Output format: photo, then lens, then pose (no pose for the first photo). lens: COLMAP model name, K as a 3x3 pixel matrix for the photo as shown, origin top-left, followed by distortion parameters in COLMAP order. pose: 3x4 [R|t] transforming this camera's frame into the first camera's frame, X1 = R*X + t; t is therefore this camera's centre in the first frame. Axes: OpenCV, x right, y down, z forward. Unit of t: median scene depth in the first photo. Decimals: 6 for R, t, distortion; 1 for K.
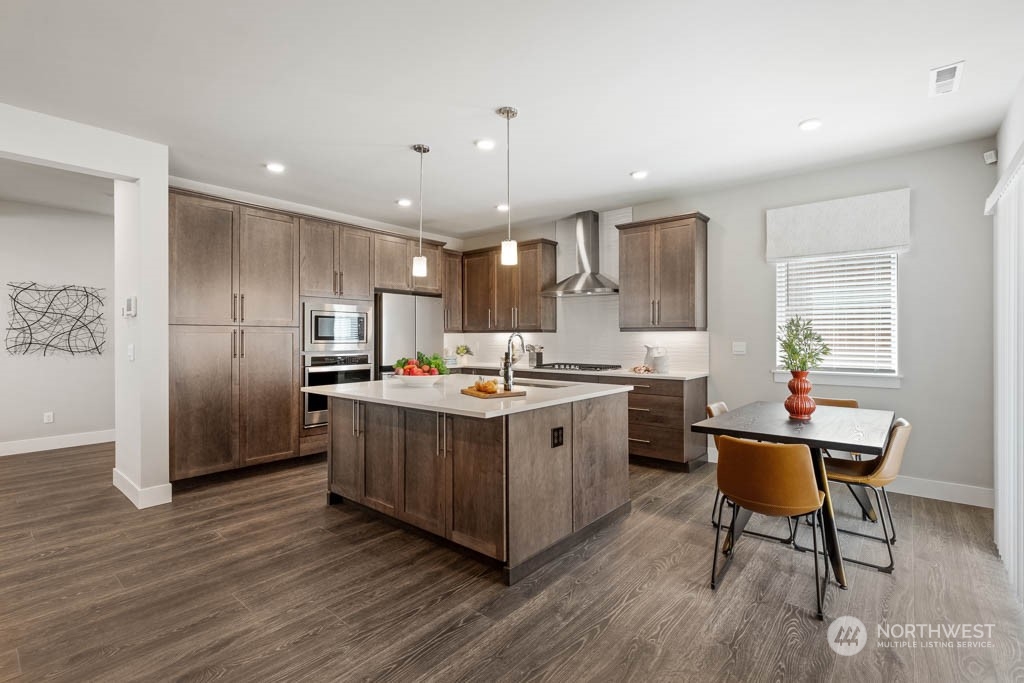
lens RADIAL K [[483.7, 0, 510.5], [0, 483.7, 338.2], [0, 0, 1]] dist [0.001416, 0.000117]
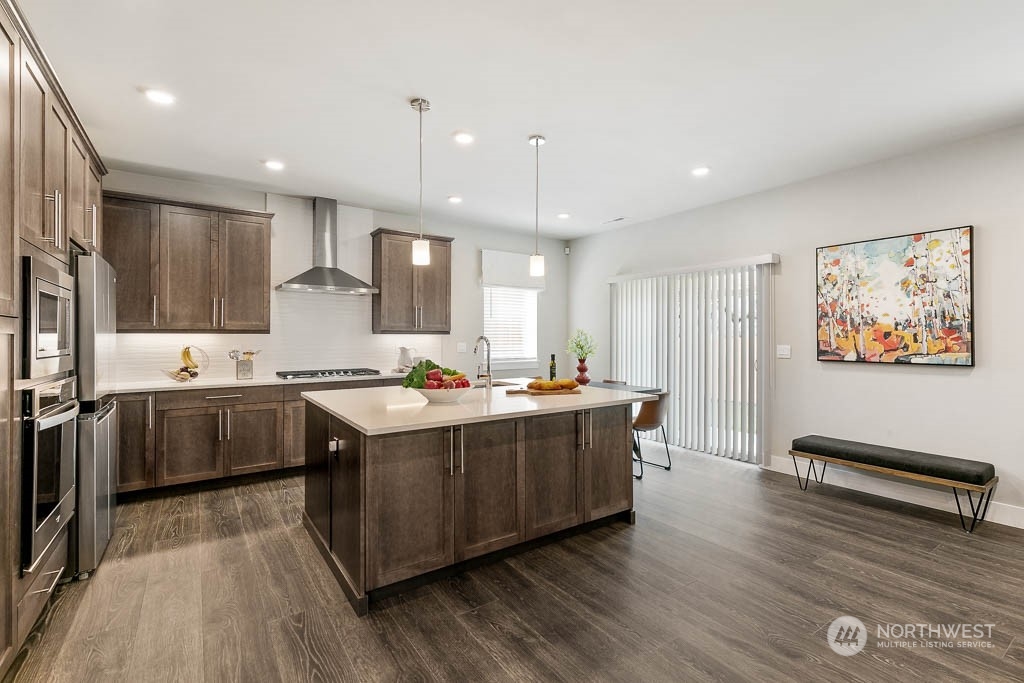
lens RADIAL K [[469.8, 0, 536.7], [0, 469.8, 335.2], [0, 0, 1]] dist [0.002070, 0.000412]
pose [[0.219179, 0.004899, 0.975672, -0.896692], [0.001047, 0.999986, -0.005256, -0.008068], [-0.975684, 0.002173, 0.219171, 0.644183]]
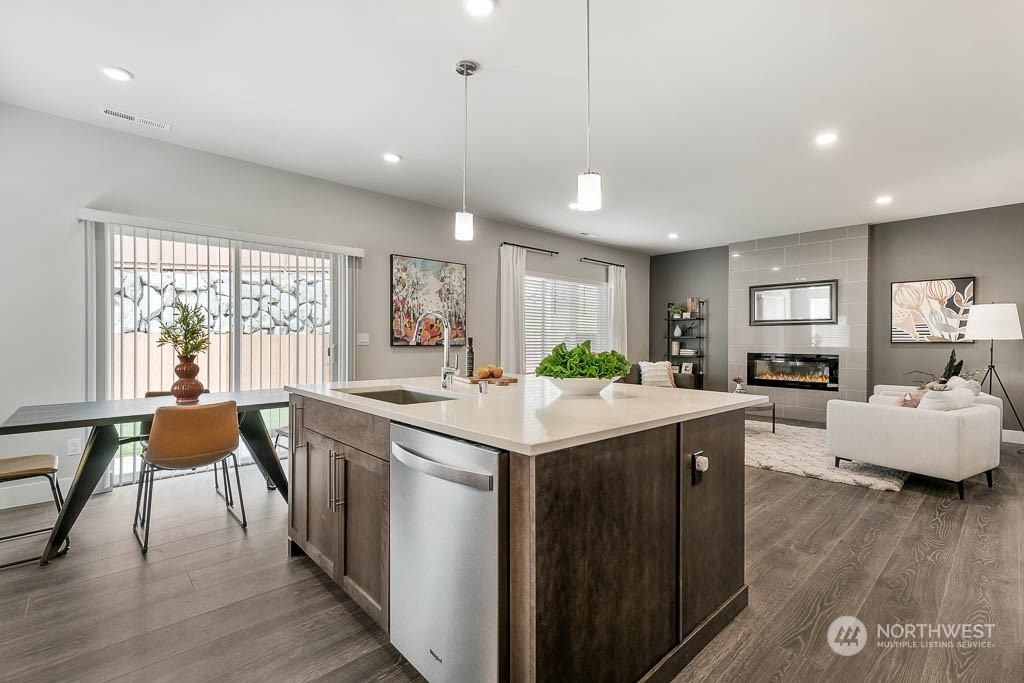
lens RADIAL K [[458.7, 0, 527.7], [0, 458.7, 341.5], [0, 0, 1]] dist [-0.000317, 0.000092]
pose [[-0.996274, -0.001539, 0.086236, -0.161936], [-0.000990, 0.999979, 0.006416, 0.024973], [-0.086244, 0.006306, -0.996254, 1.547211]]
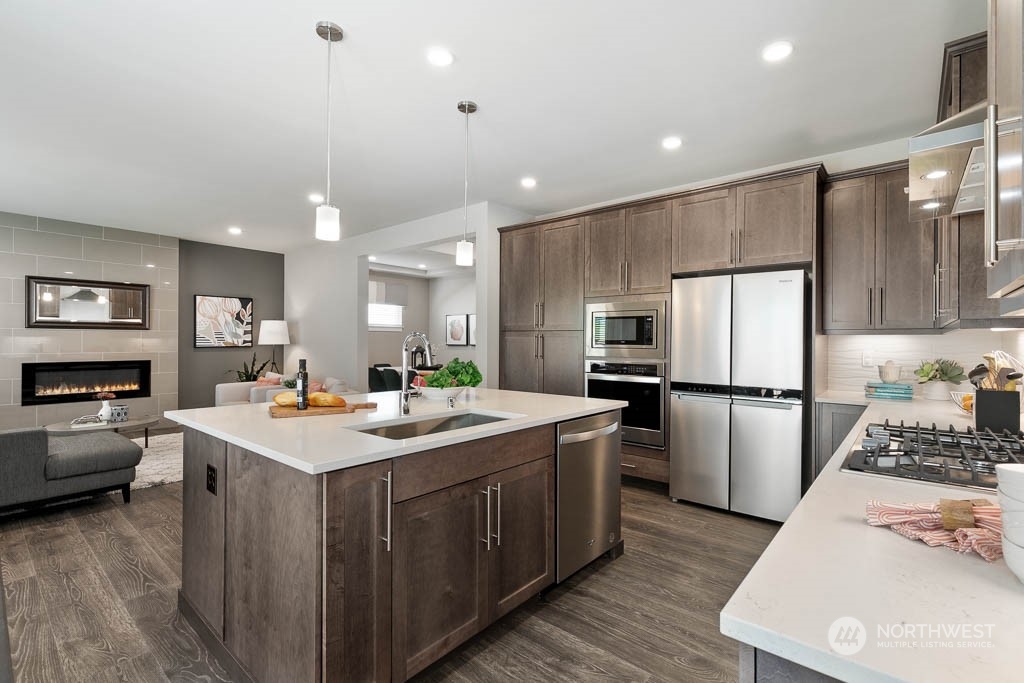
lens RADIAL K [[462.3, 0, 512.7], [0, 462.3, 339.5], [0, 0, 1]] dist [-0.000375, -0.000151]
pose [[-0.001871, 0.001309, -0.999997, 0.604394], [-0.006771, 0.999976, 0.001322, -0.006195], [0.999975, 0.006773, -0.001862, 1.078613]]
